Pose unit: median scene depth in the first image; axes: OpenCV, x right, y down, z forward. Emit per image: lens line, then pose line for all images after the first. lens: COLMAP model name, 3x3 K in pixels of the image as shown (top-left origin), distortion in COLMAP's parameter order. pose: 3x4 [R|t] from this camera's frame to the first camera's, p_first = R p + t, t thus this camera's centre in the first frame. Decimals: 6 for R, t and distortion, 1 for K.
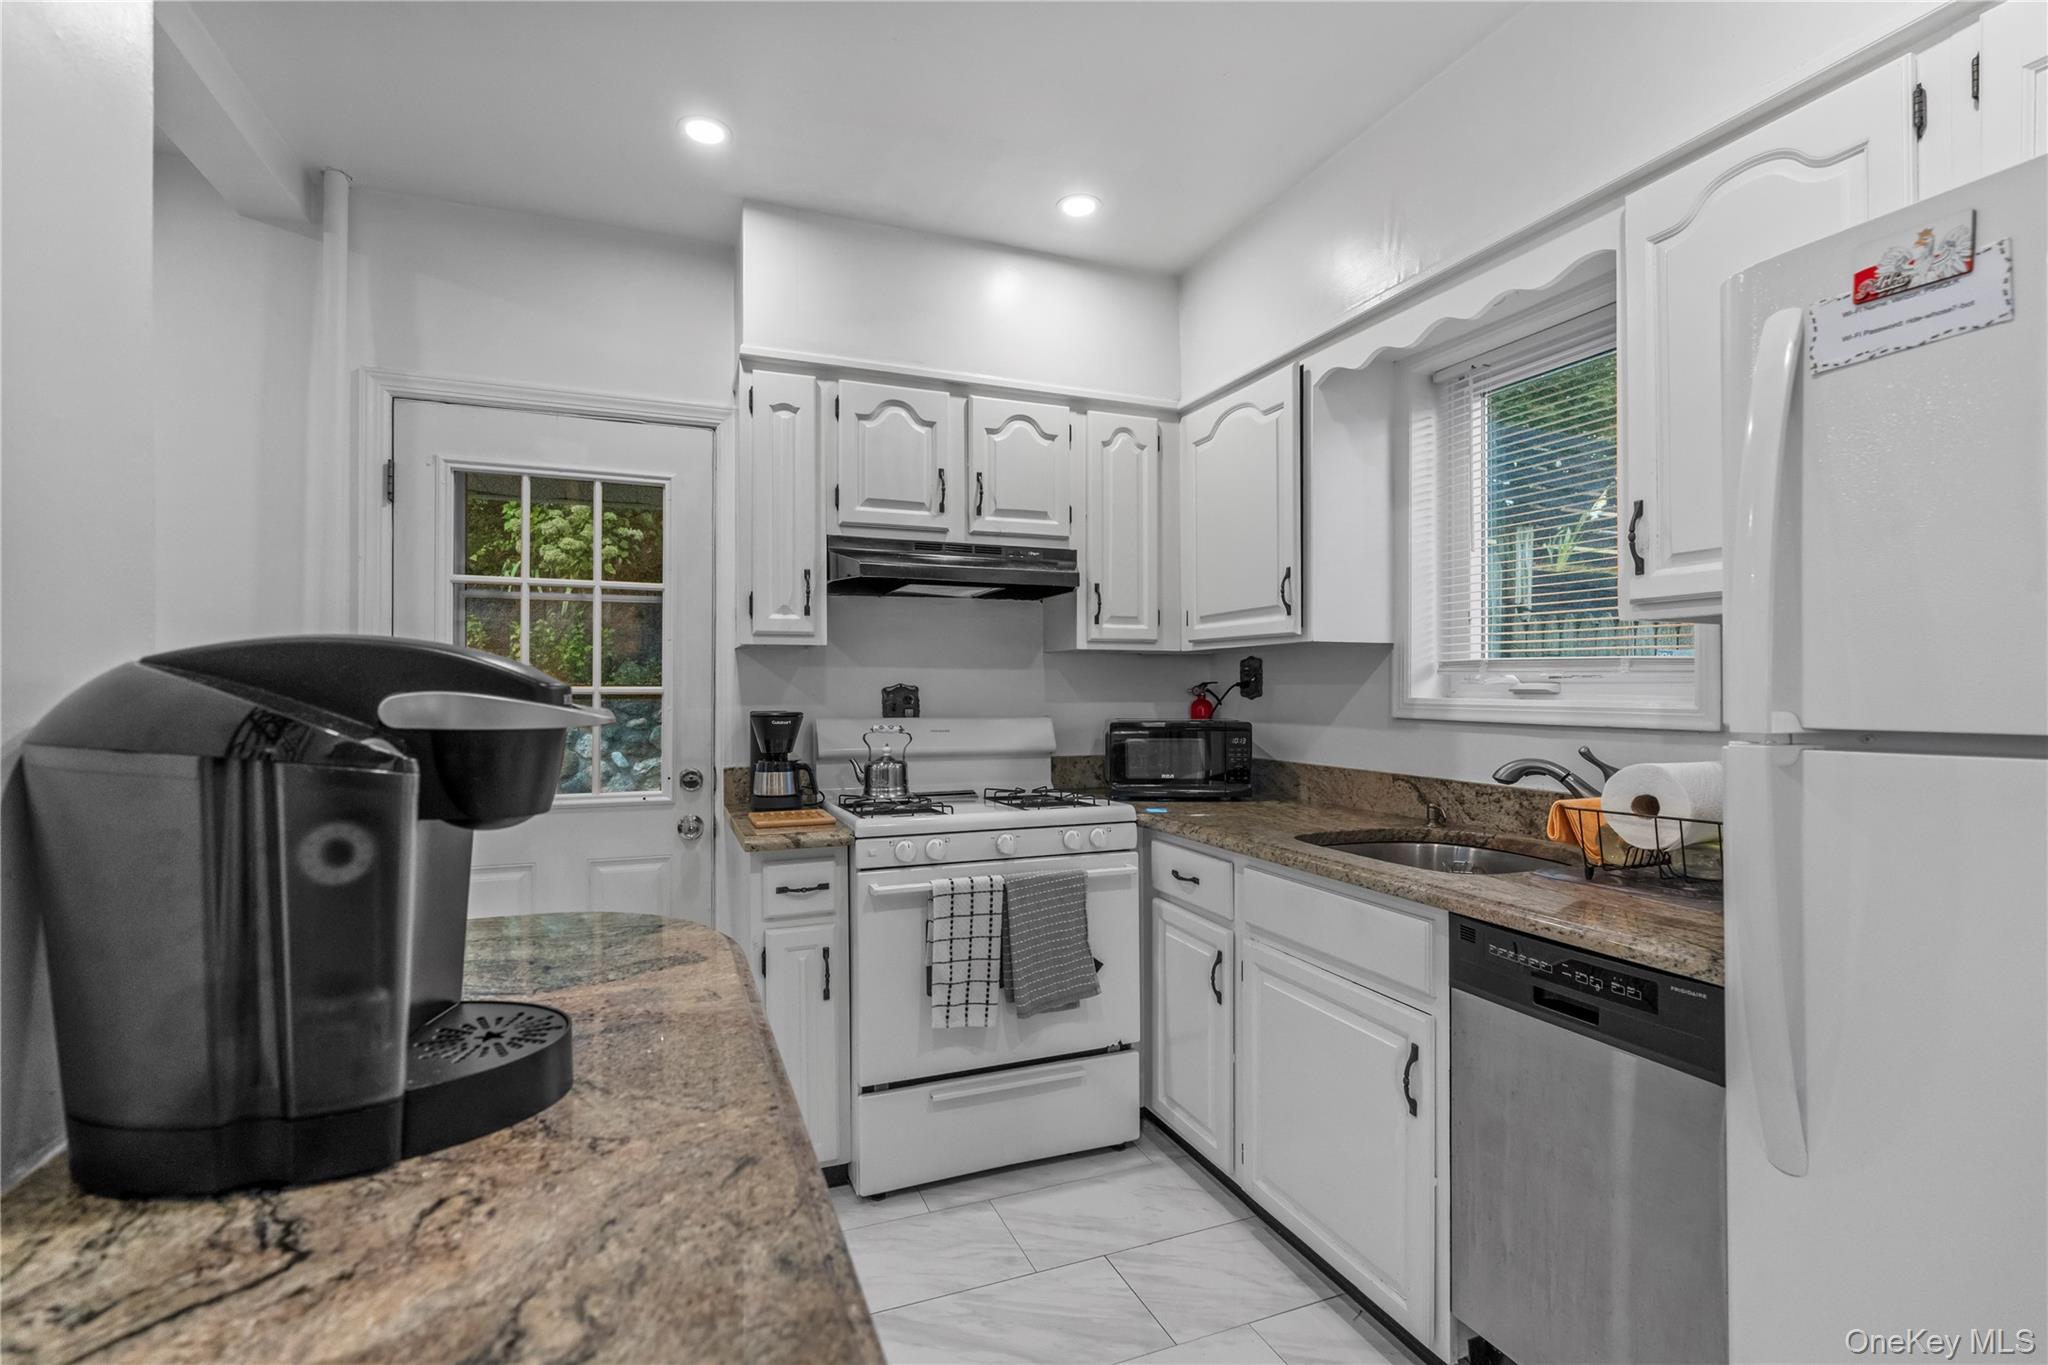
lens RADIAL K [[934.4, 0, 1020.2], [0, 934.4, 673.8], [0, 0, 1]] dist [-0.011336, 0.004306]
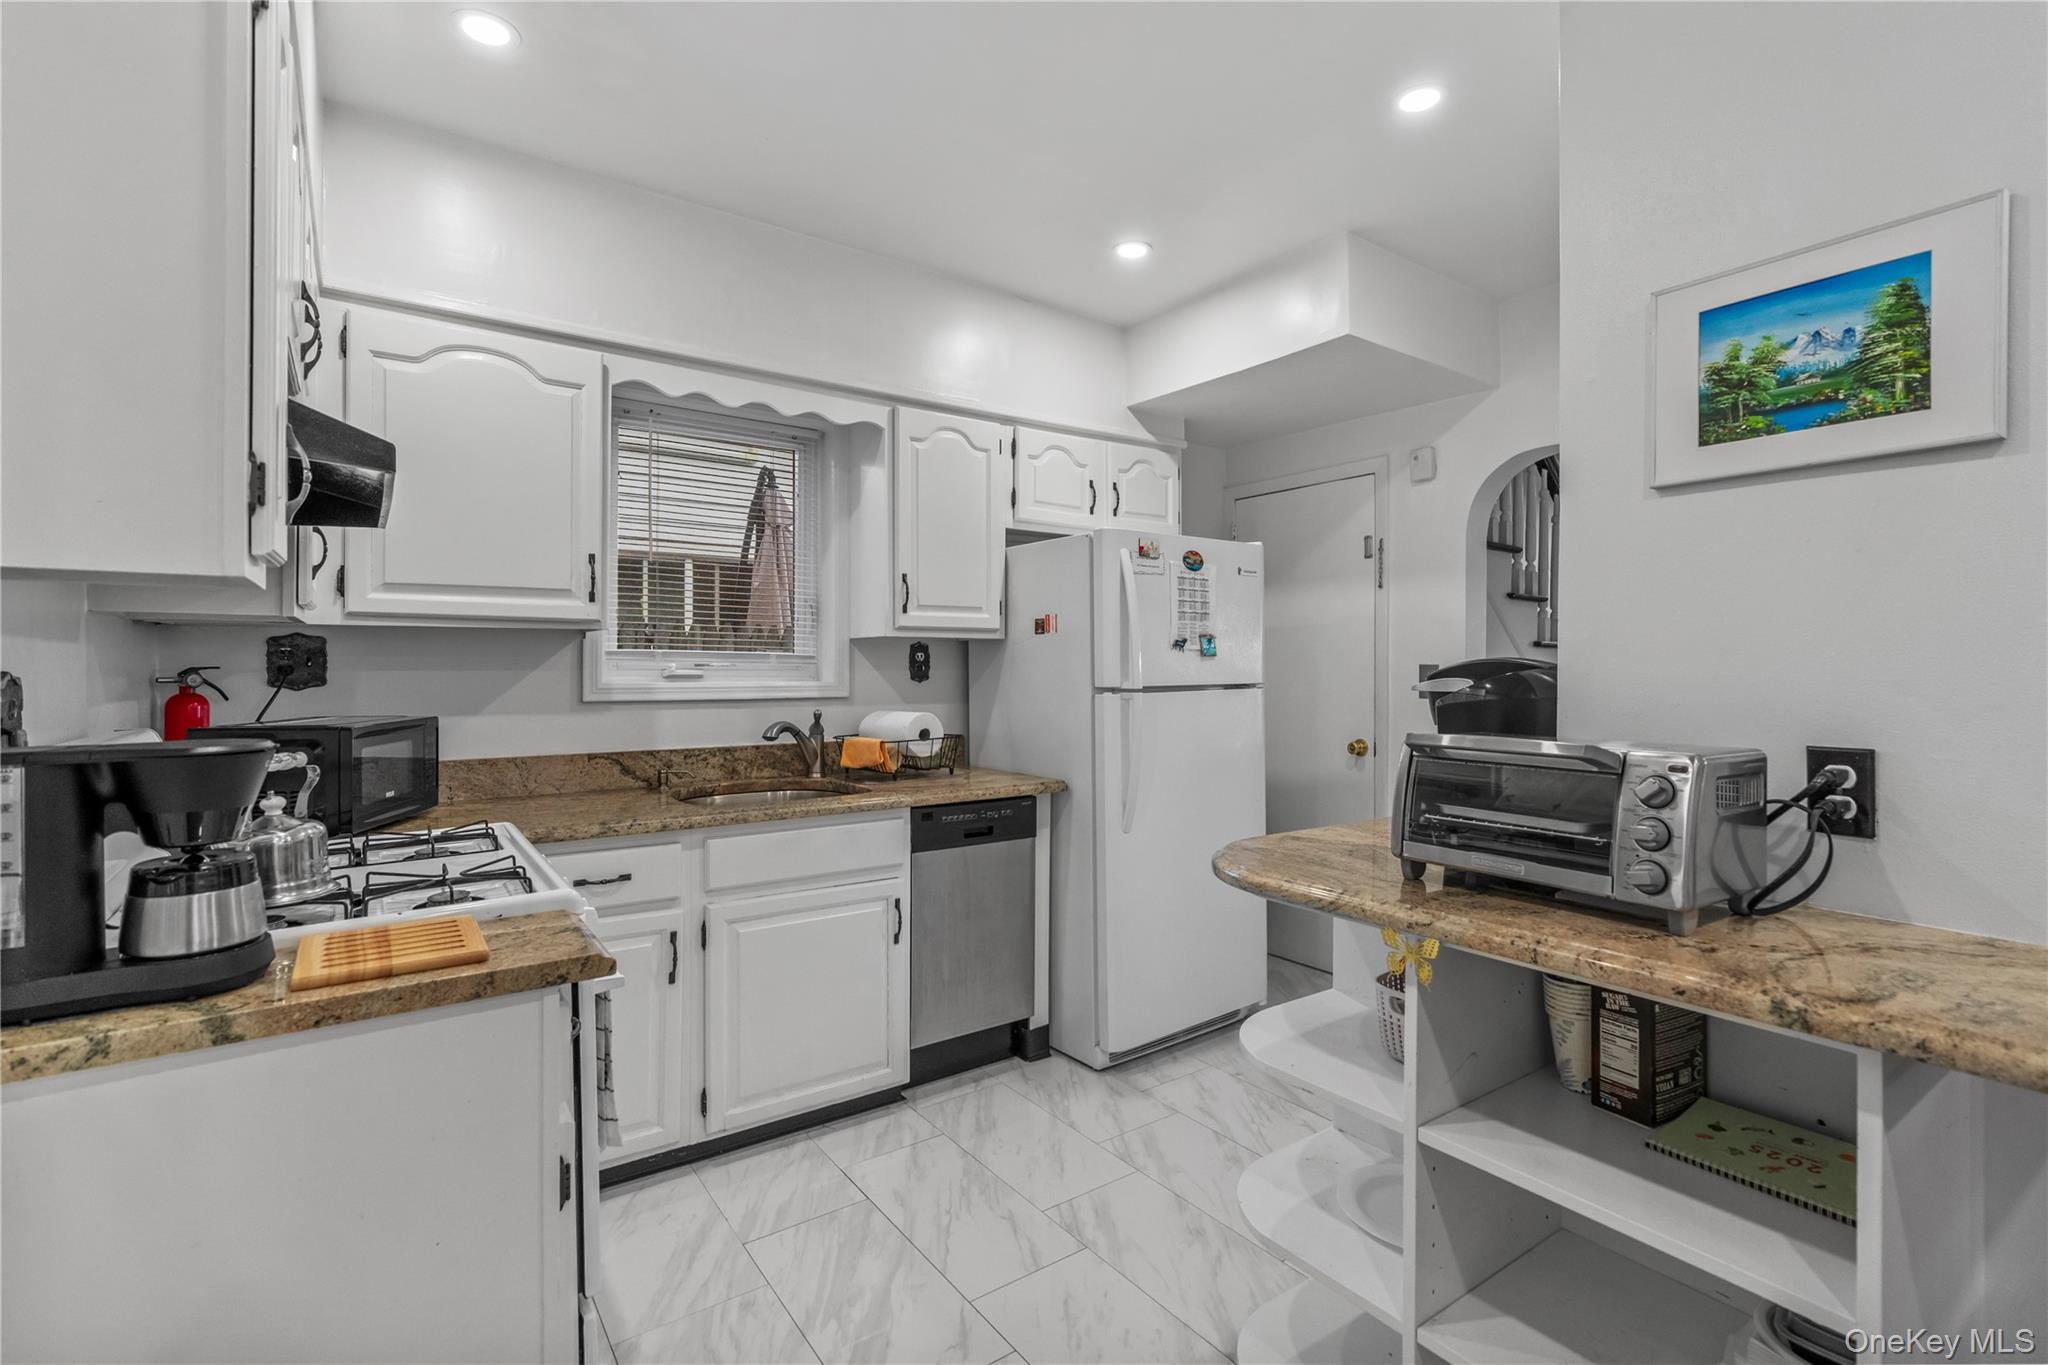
lens RADIAL K [[942.7, 0, 1022.8], [0, 942.7, 657.9], [0, 0, 1]] dist [-0.004455, 0.001462]
pose [[-0.240095, 0.010462, 0.970693, -0.819174], [-0.014324, 0.999795, -0.014319, 0.004894], [-0.970644, -0.017343, -0.239896, 0.813002]]
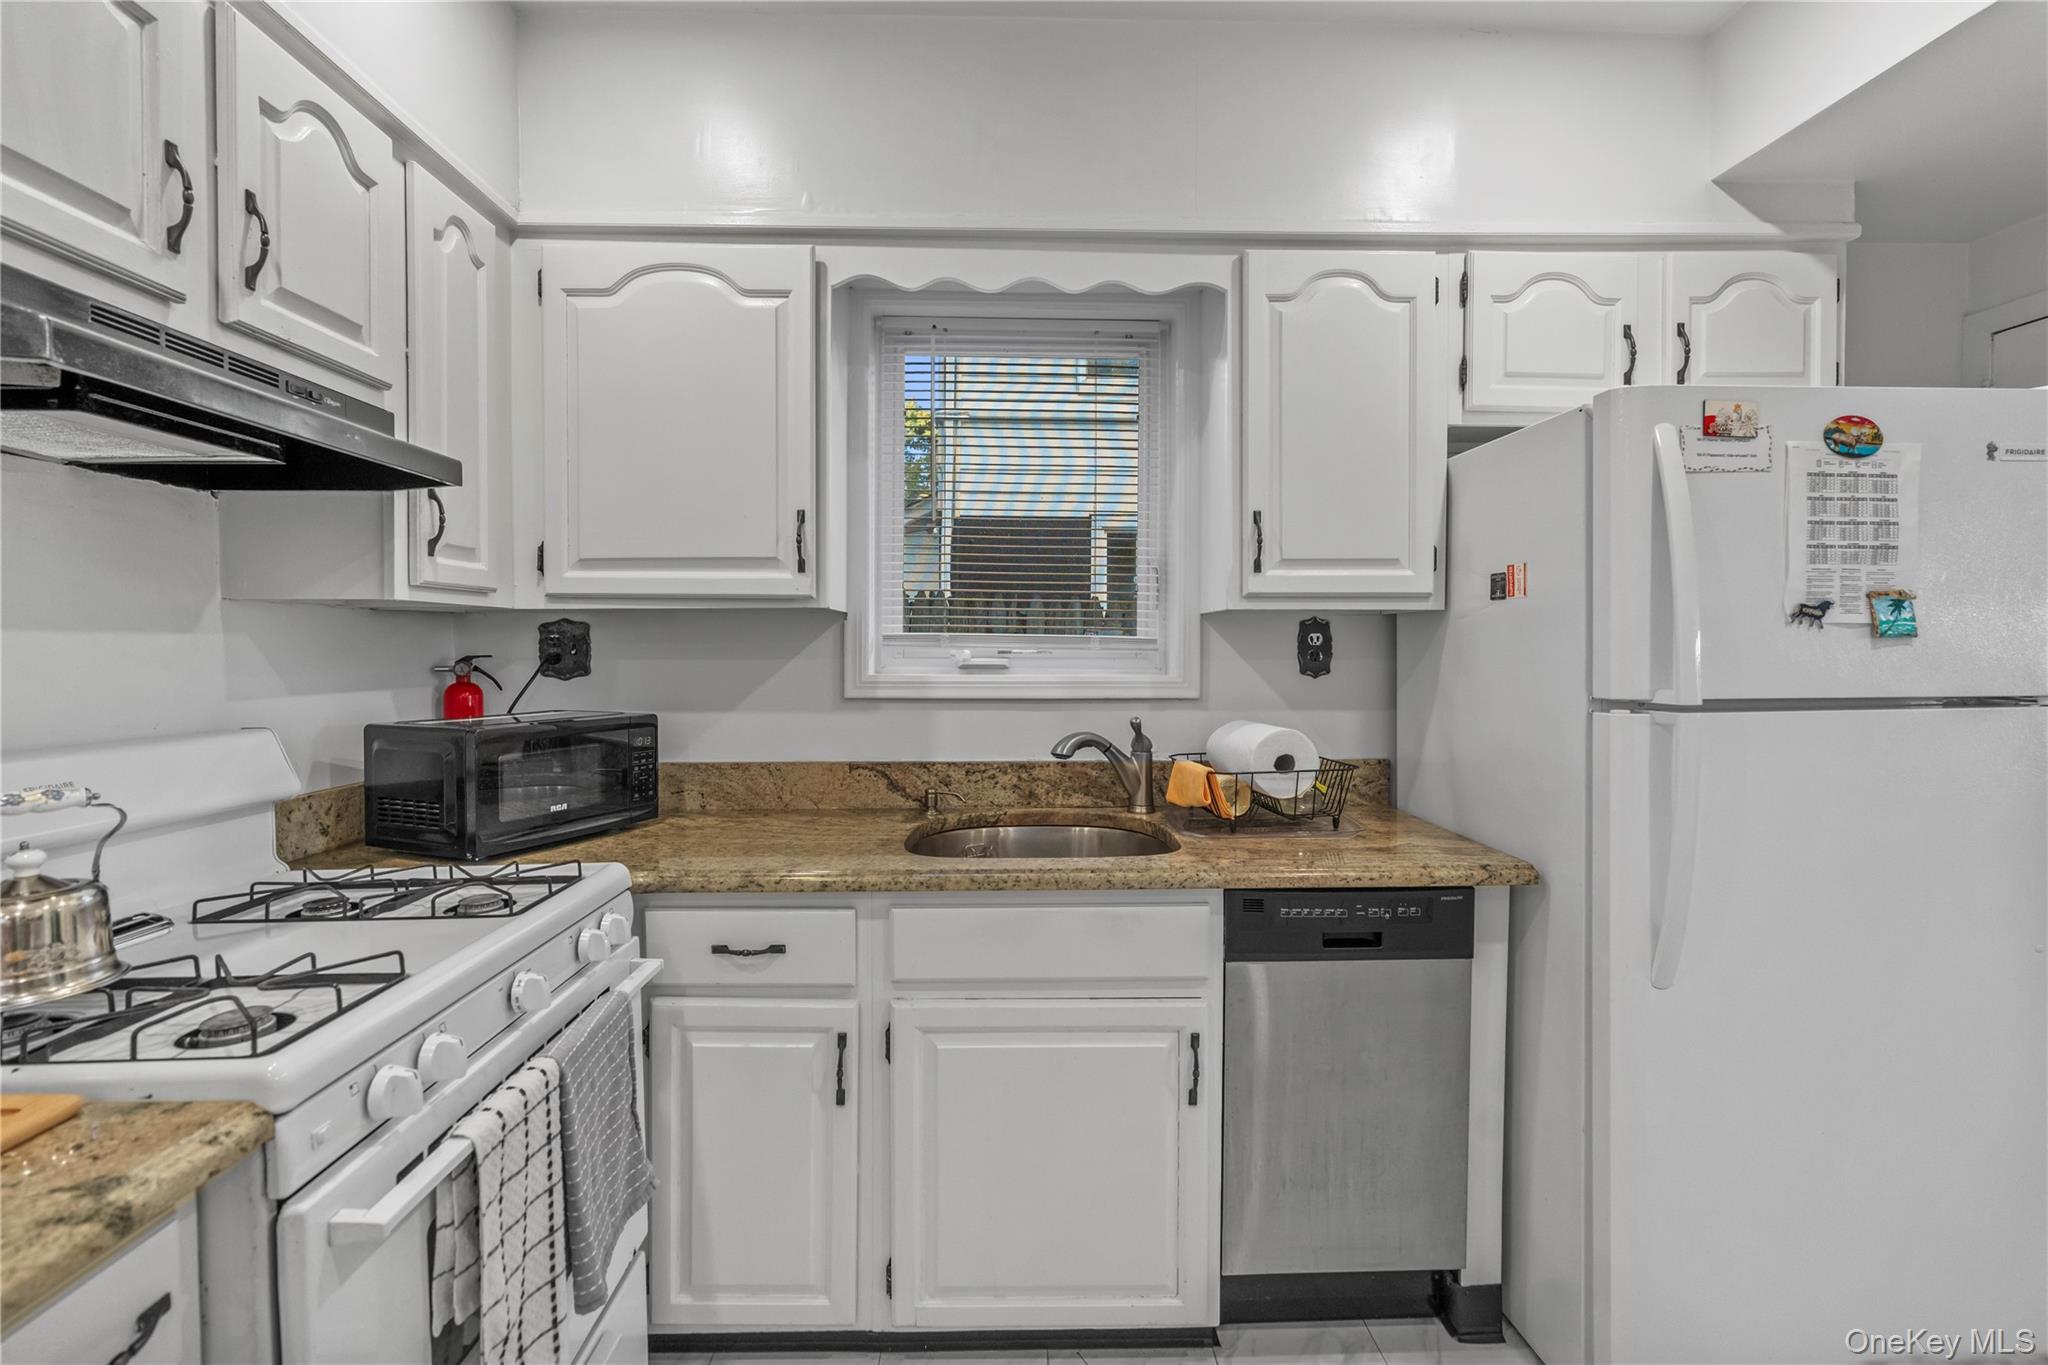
lens RADIAL K [[936.1, 0, 1019.1], [0, 936.1, 660.8], [0, 0, 1]] dist [-0.014926, 0.007984]
pose [[0.345999, -0.015073, 0.938114, -0.383462], [-0.014214, 0.999672, 0.021305, -0.009209], [-0.938127, -0.020706, 0.345671, 0.577272]]
